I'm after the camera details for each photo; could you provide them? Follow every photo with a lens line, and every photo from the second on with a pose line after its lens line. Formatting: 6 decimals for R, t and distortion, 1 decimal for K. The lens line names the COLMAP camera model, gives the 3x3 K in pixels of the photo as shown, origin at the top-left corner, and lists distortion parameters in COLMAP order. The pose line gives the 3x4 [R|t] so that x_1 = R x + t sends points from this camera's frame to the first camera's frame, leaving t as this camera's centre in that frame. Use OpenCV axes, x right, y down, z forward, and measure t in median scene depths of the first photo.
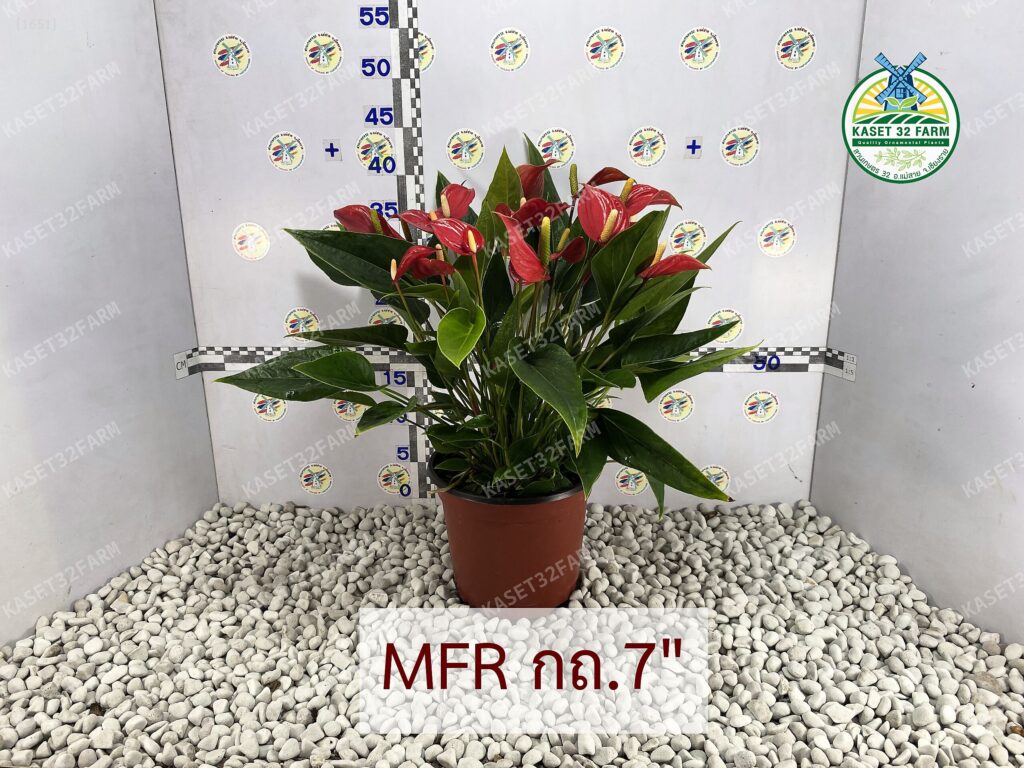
lens RADIAL K [[745.0, 0, 502.4], [0, 745.0, 380.2], [0, 0, 1]] dist [-0.016843, -0.007899]
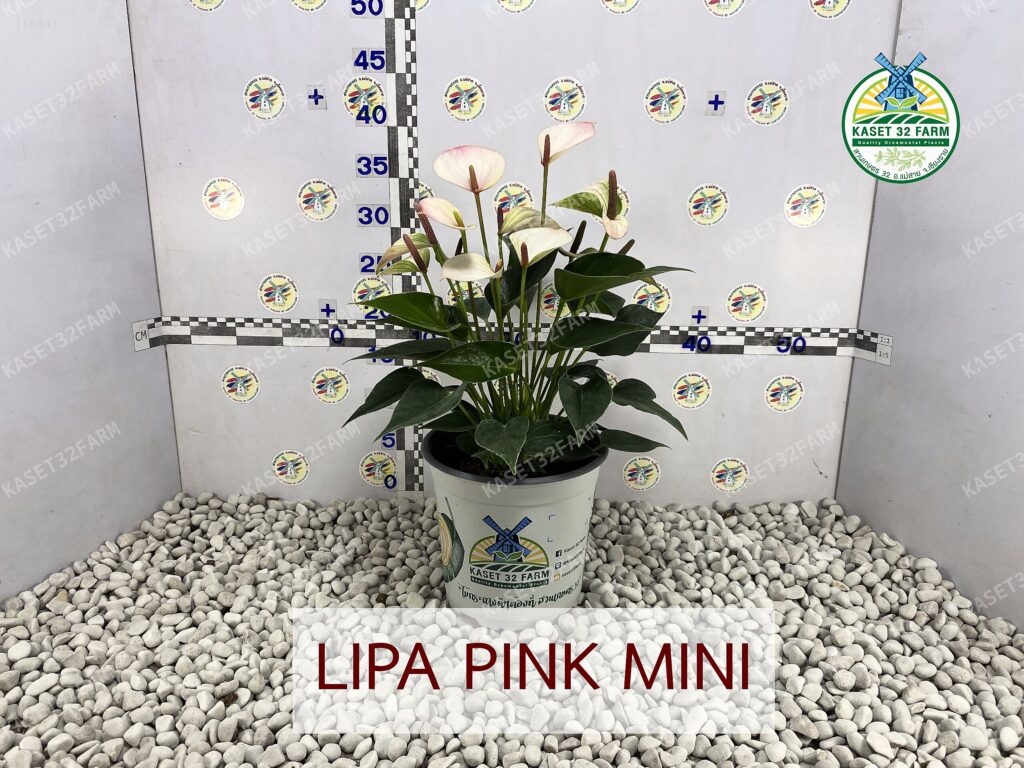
lens RADIAL K [[745.0, 0, 511.6], [0, 745.0, 373.7], [0, 0, 1]] dist [-0.016843, -0.007899]
pose [[0.999592, 0.017223, 0.022789, -0.007596], [-0.016637, 0.999532, -0.025671, 0.043835], [-0.023220, 0.025281, 0.999411, 0.107144]]
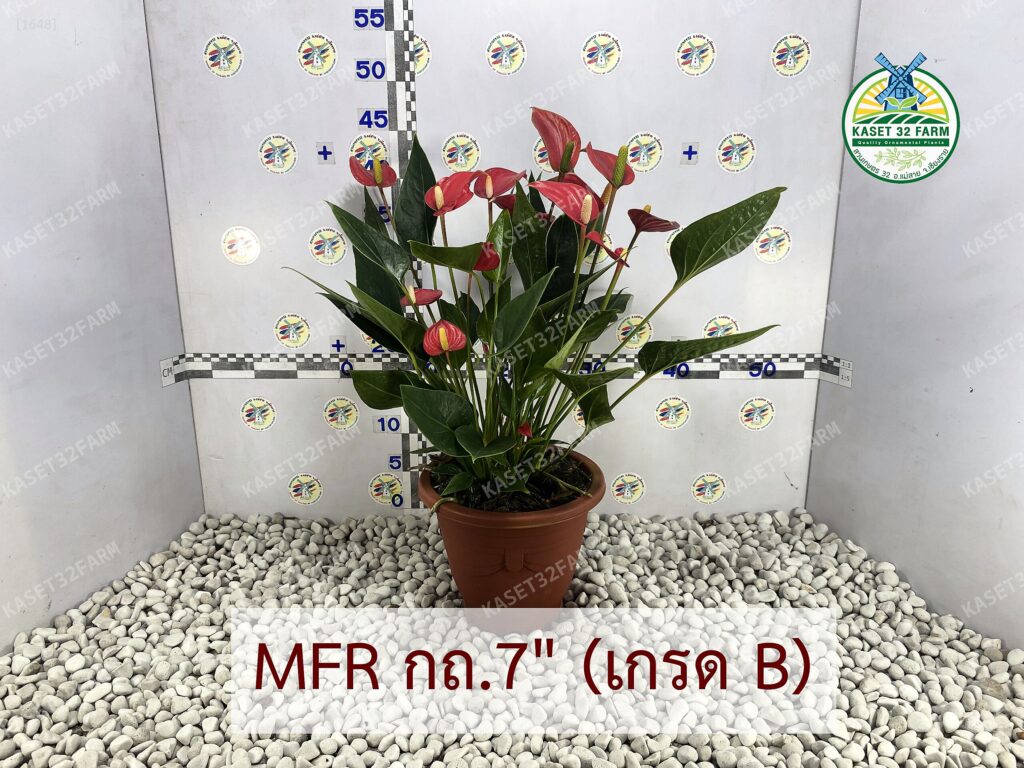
lens RADIAL K [[745.0, 0, 505.5], [0, 745.0, 379.4], [0, 0, 1]] dist [-0.016843, -0.007899]
pose [[0.999516, -0.000854, 0.031102, -0.021525], [0.001480, 0.999796, -0.020136, 0.010129], [-0.031078, 0.020172, 0.999313, 0.015835]]
